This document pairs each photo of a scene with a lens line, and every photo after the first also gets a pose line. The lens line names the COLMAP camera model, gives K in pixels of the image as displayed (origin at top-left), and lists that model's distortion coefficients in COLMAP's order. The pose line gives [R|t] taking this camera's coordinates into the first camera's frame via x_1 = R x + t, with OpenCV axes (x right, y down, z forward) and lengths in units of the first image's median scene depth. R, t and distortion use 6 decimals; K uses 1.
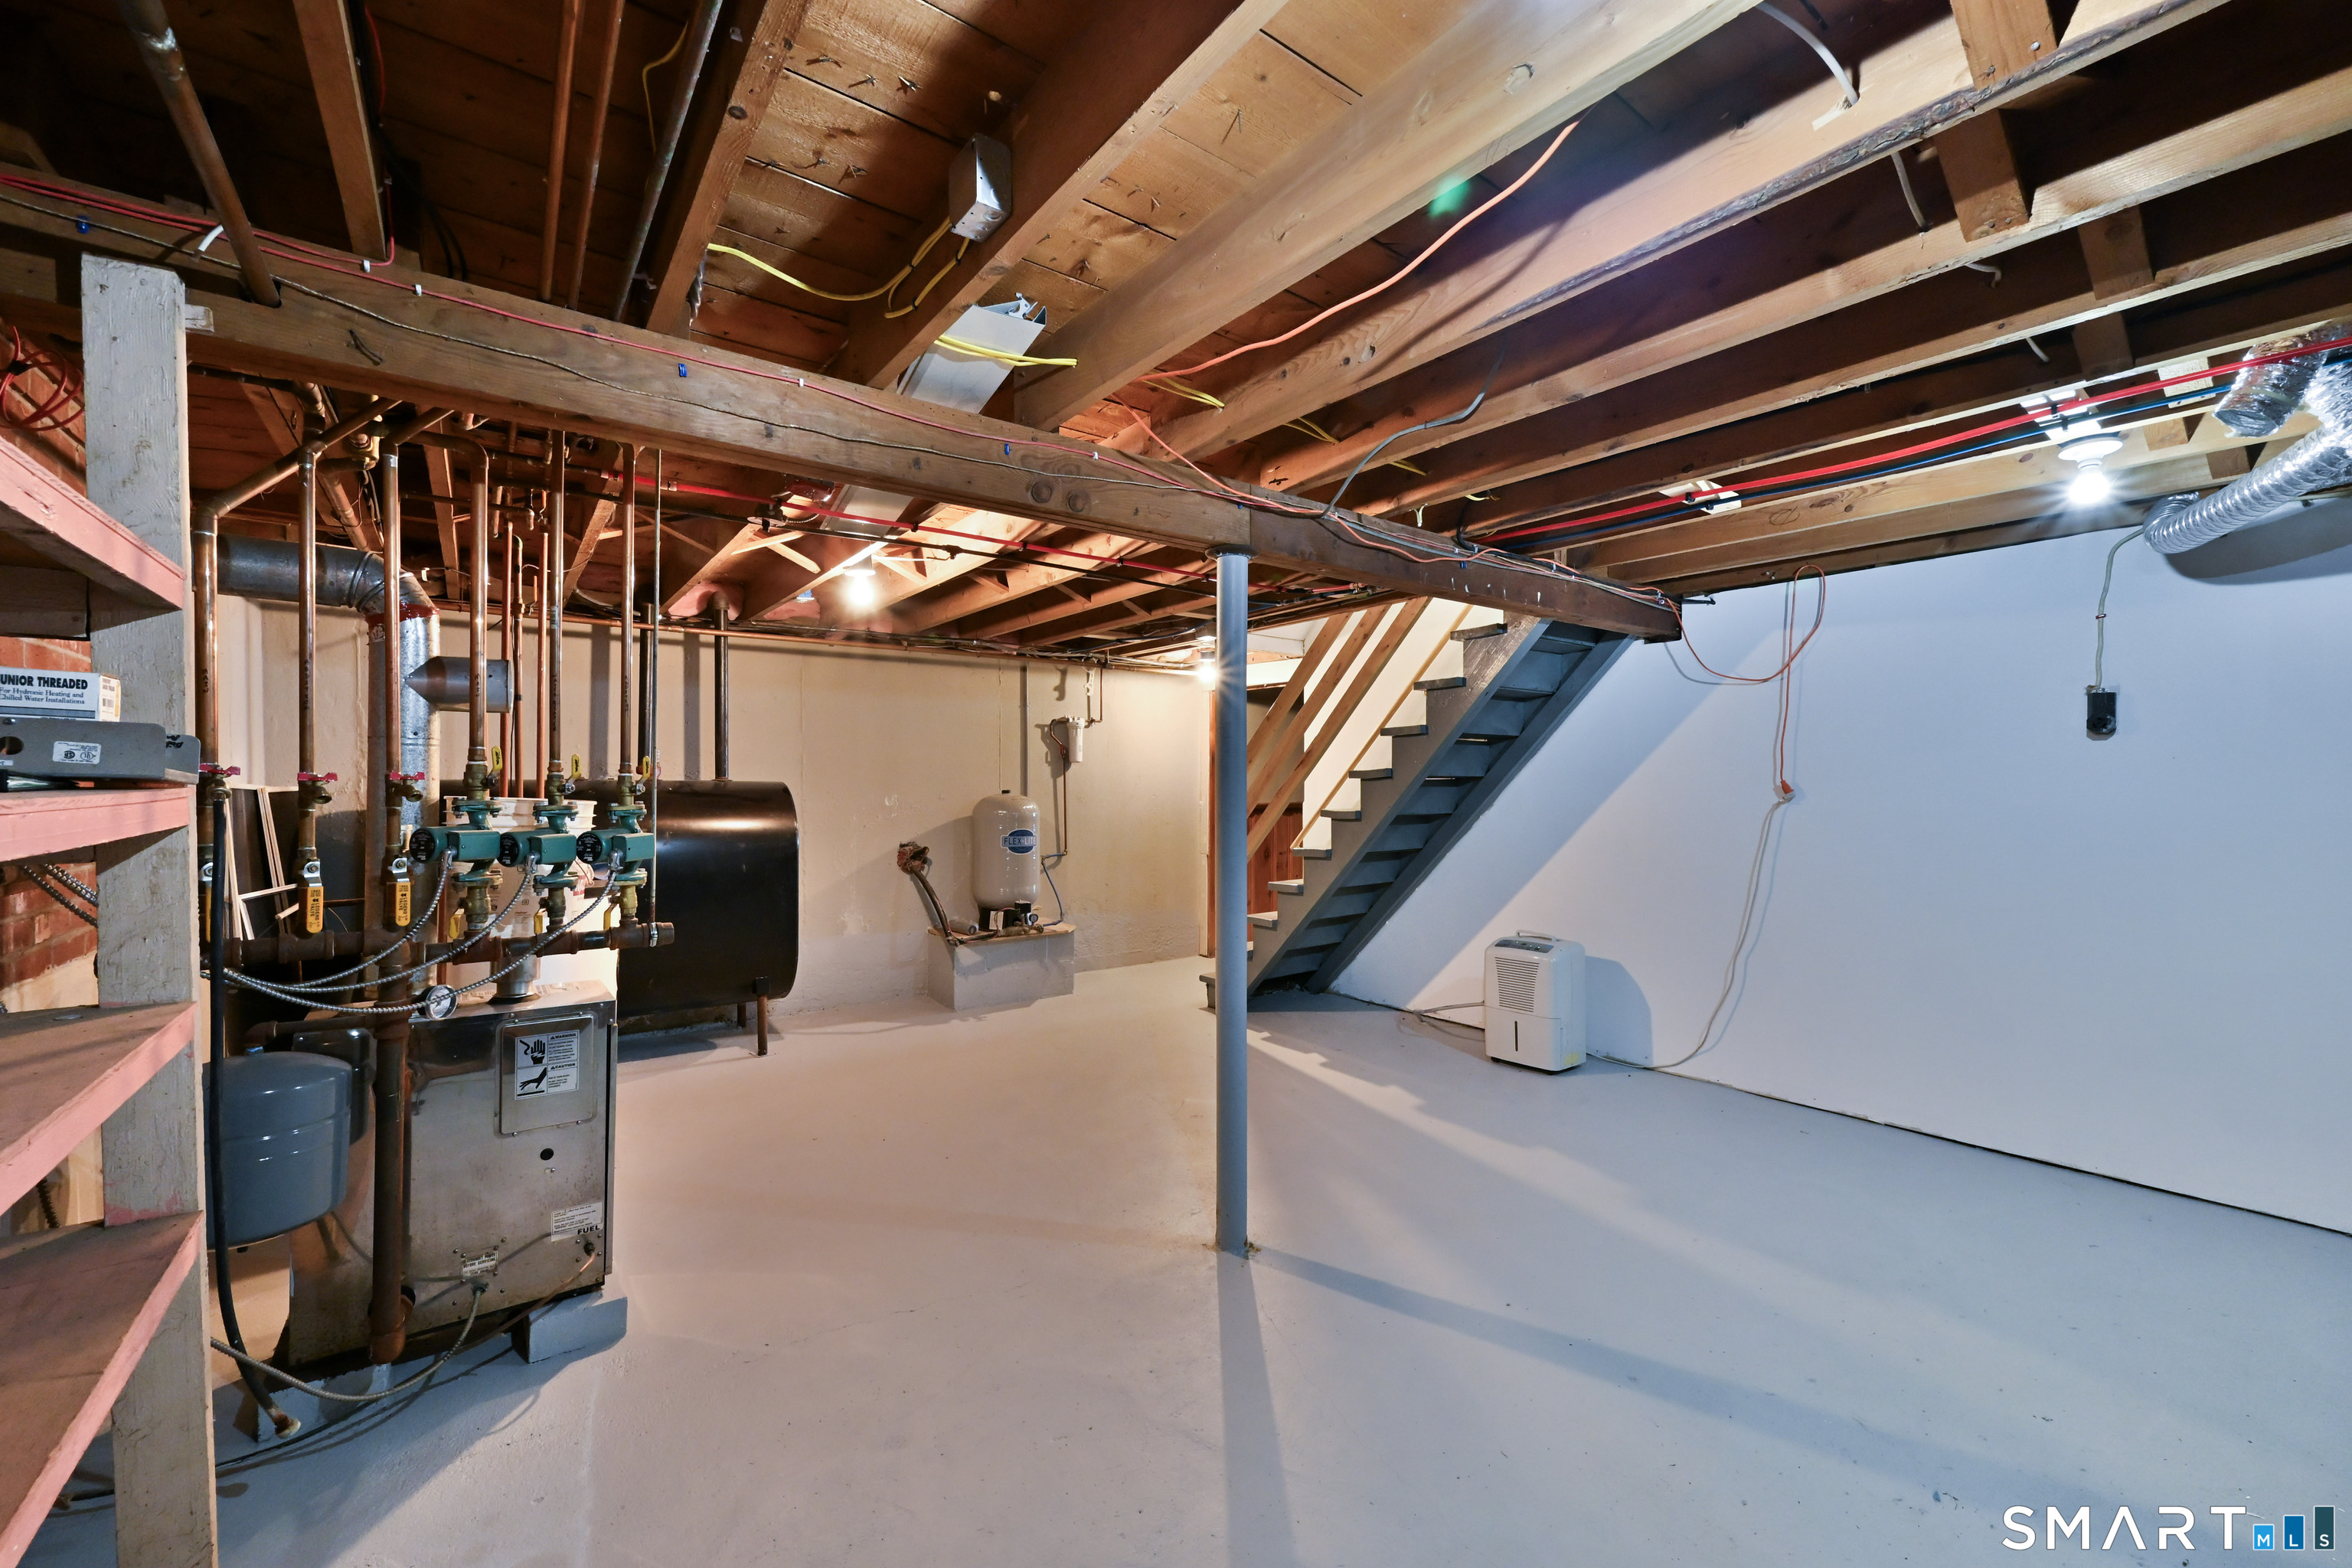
lens RADIAL K [[942.3, 0, 1178.1], [0, 942.3, 804.5], [0, 0, 1]] dist [-0.000359, 0.000042]
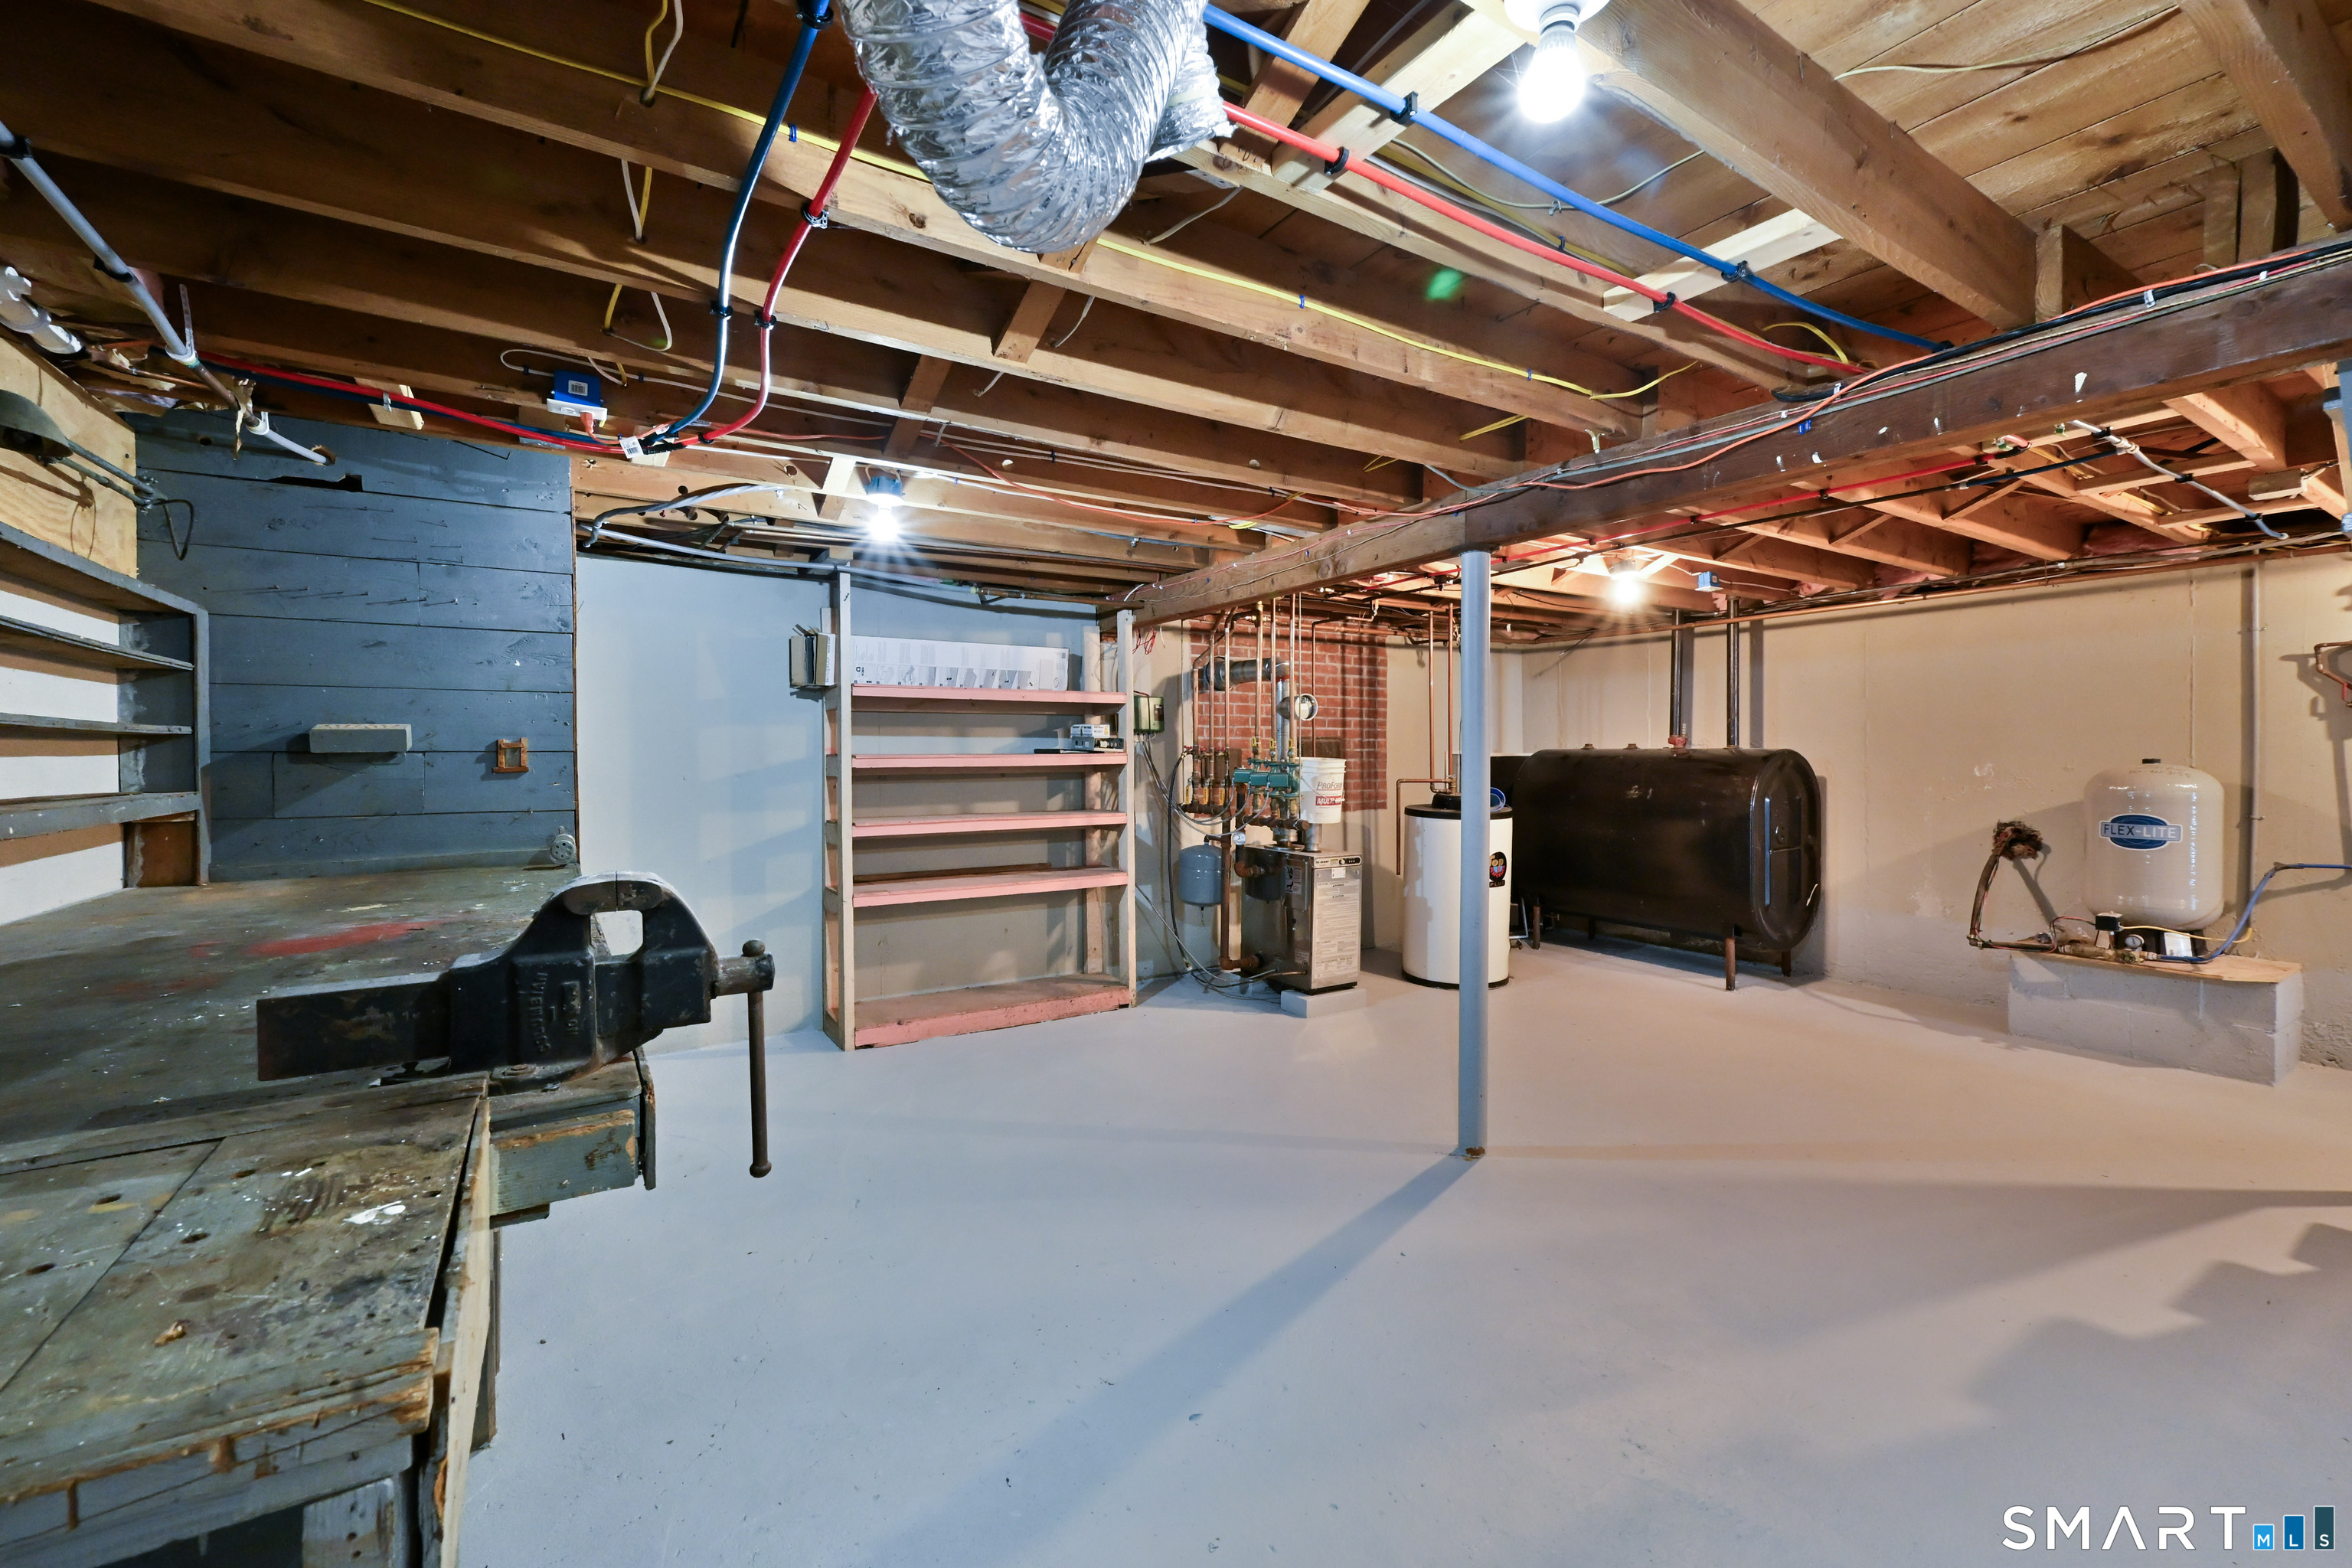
lens RADIAL K [[967.1, 0, 1213.3], [0, 967.1, 751.7], [0, 0, 1]] dist [-0.000248, 0.000017]
pose [[-0.059881, -0.004320, -0.998196, 0.700567], [-0.022541, 0.999741, -0.002974, -0.003094], [0.997951, 0.022322, -0.059963, 0.419291]]
